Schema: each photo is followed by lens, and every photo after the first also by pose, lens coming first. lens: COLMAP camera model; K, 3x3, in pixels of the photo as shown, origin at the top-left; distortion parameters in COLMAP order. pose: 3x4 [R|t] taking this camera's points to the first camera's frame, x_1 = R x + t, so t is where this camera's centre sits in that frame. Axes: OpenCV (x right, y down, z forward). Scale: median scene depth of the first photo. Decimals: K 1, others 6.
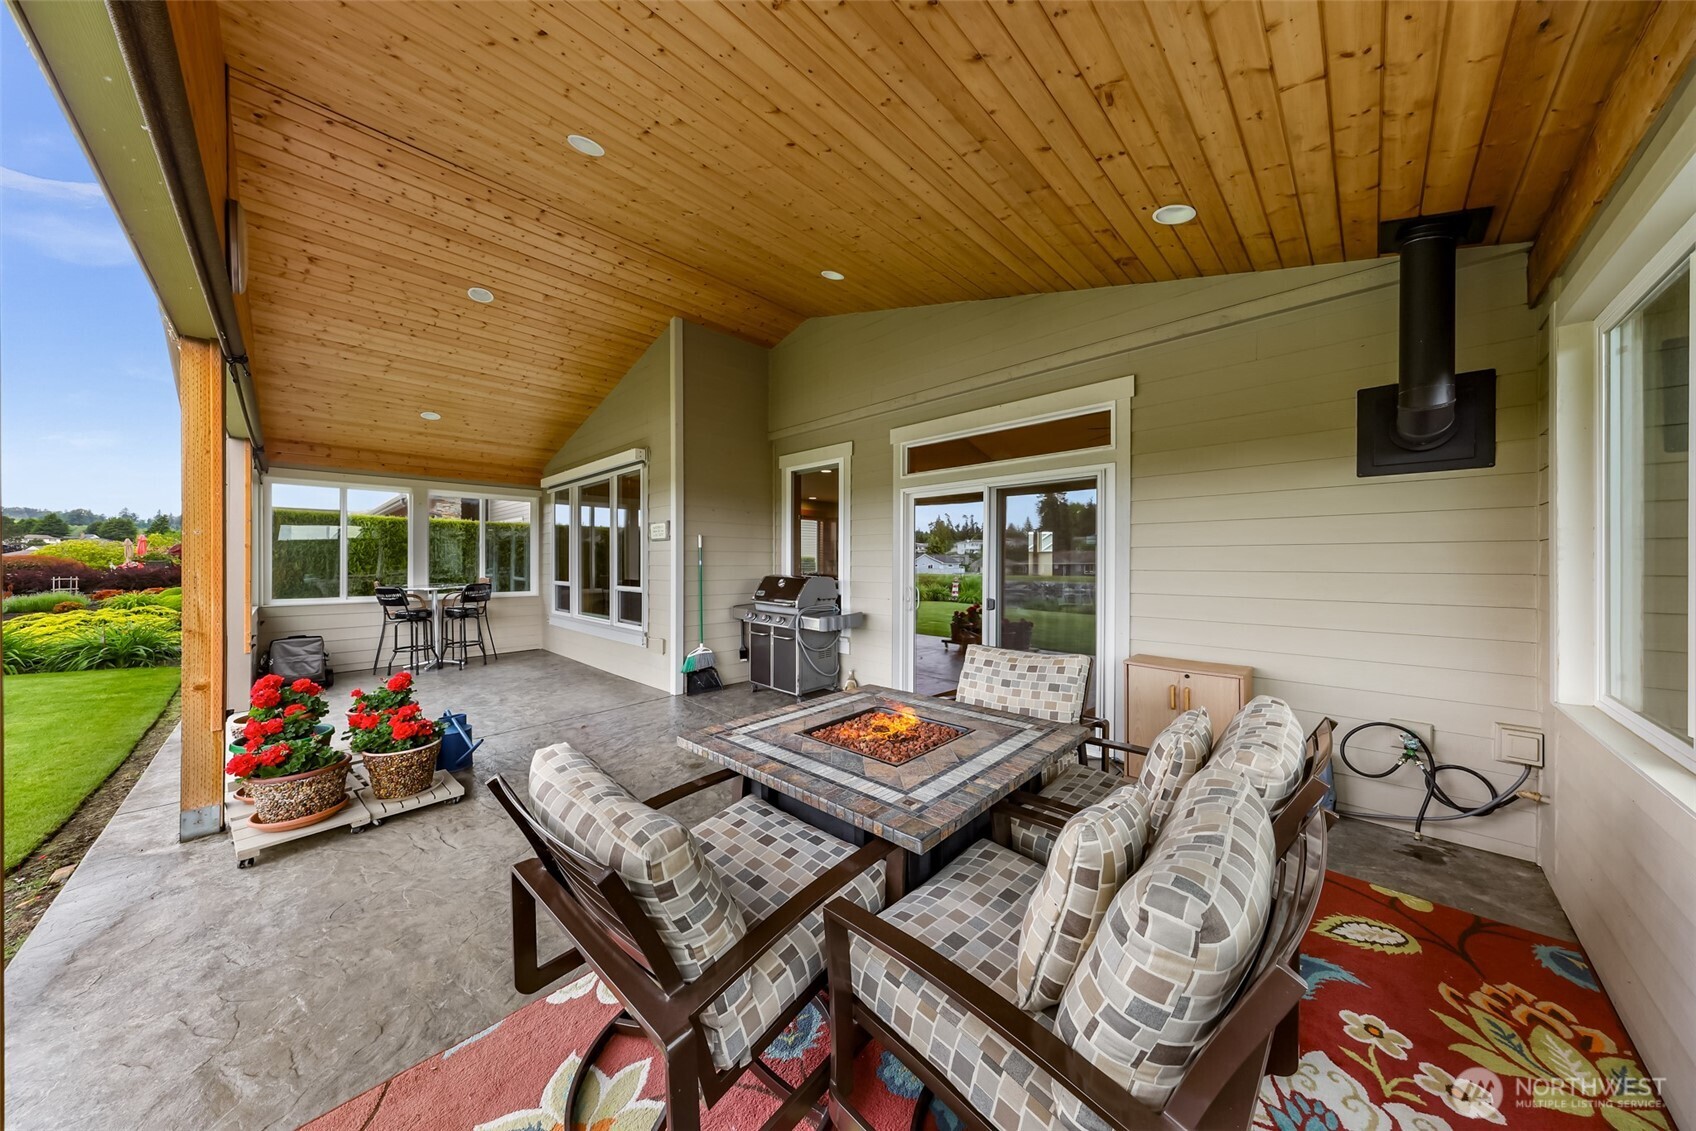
lens RADIAL K [[542.2, 0, 842.9], [0, 542.2, 561.3], [0, 0, 1]] dist [0.008414, 0.000070]
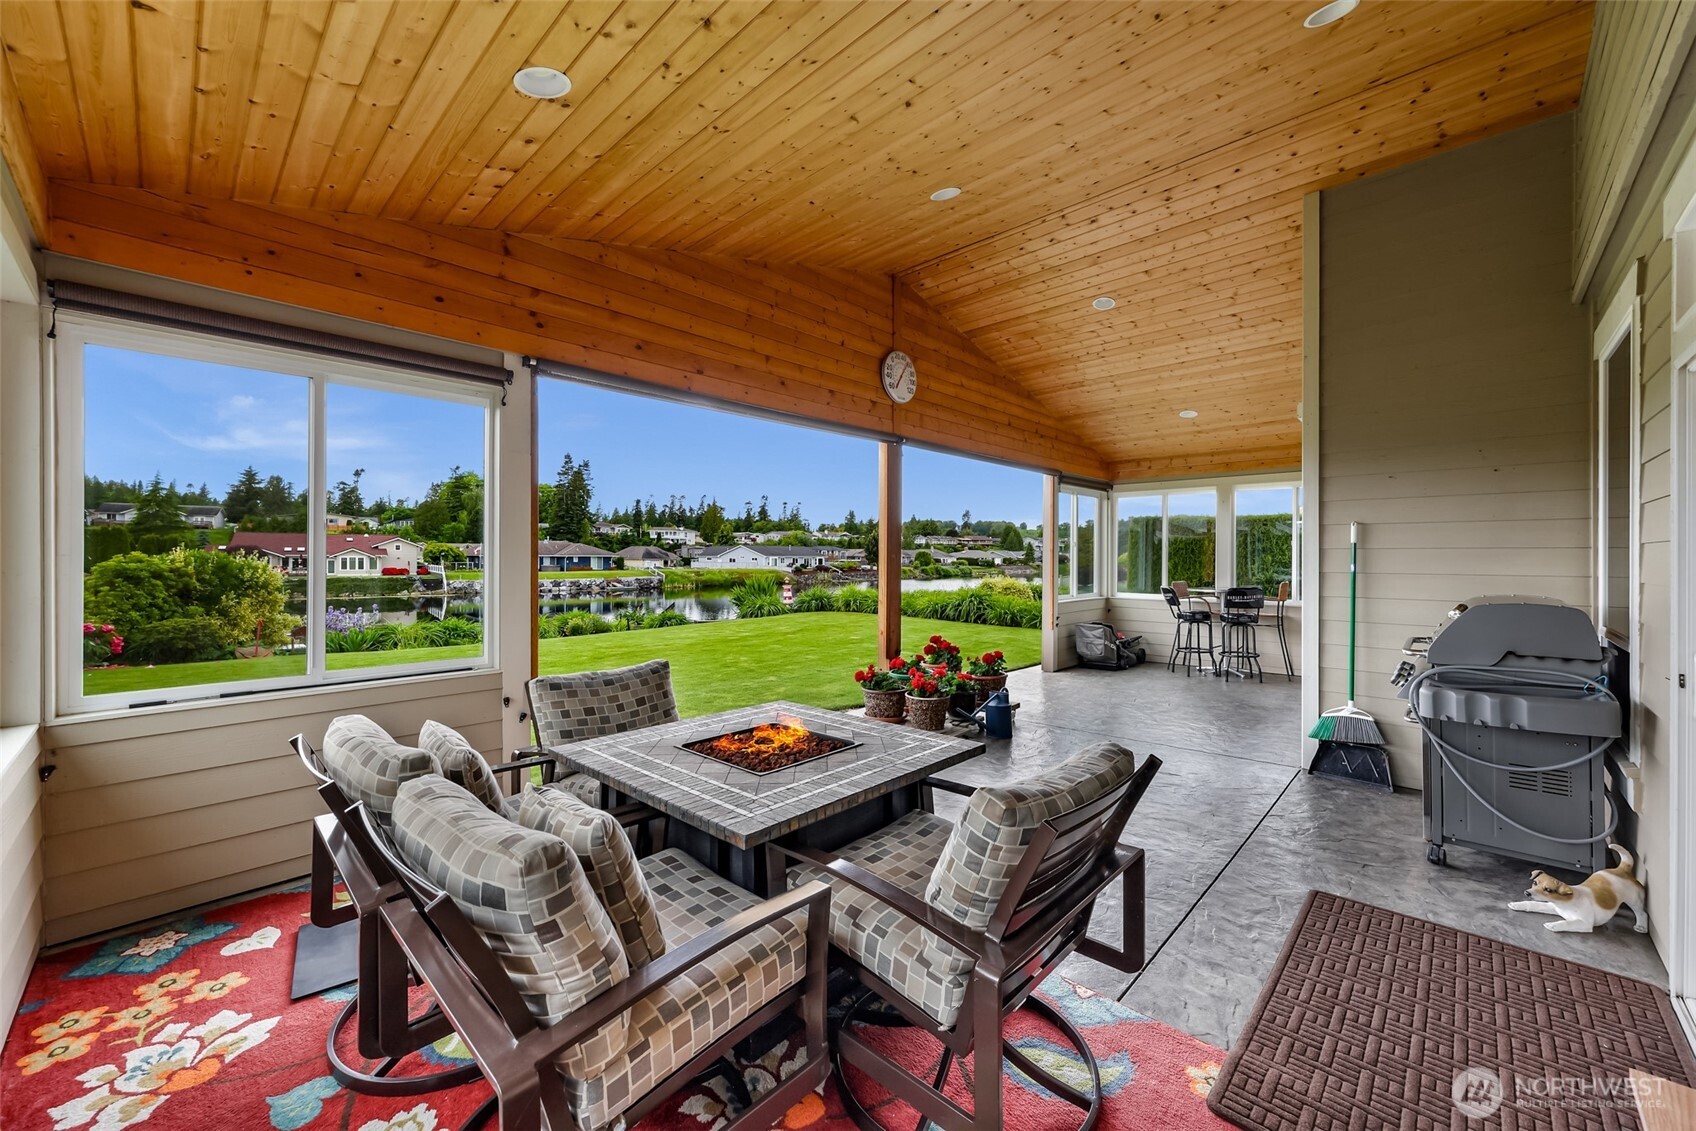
lens RADIAL K [[644.2, 0, 832.9], [0, 644.2, 563.7], [0, 0, 1]] dist [0.001275, -0.000016]
pose [[0.004971, 0.010358, -0.999934, 0.457273], [-0.007213, 0.999921, 0.010322, -0.005679], [0.999962, 0.007161, 0.005045, 0.404322]]
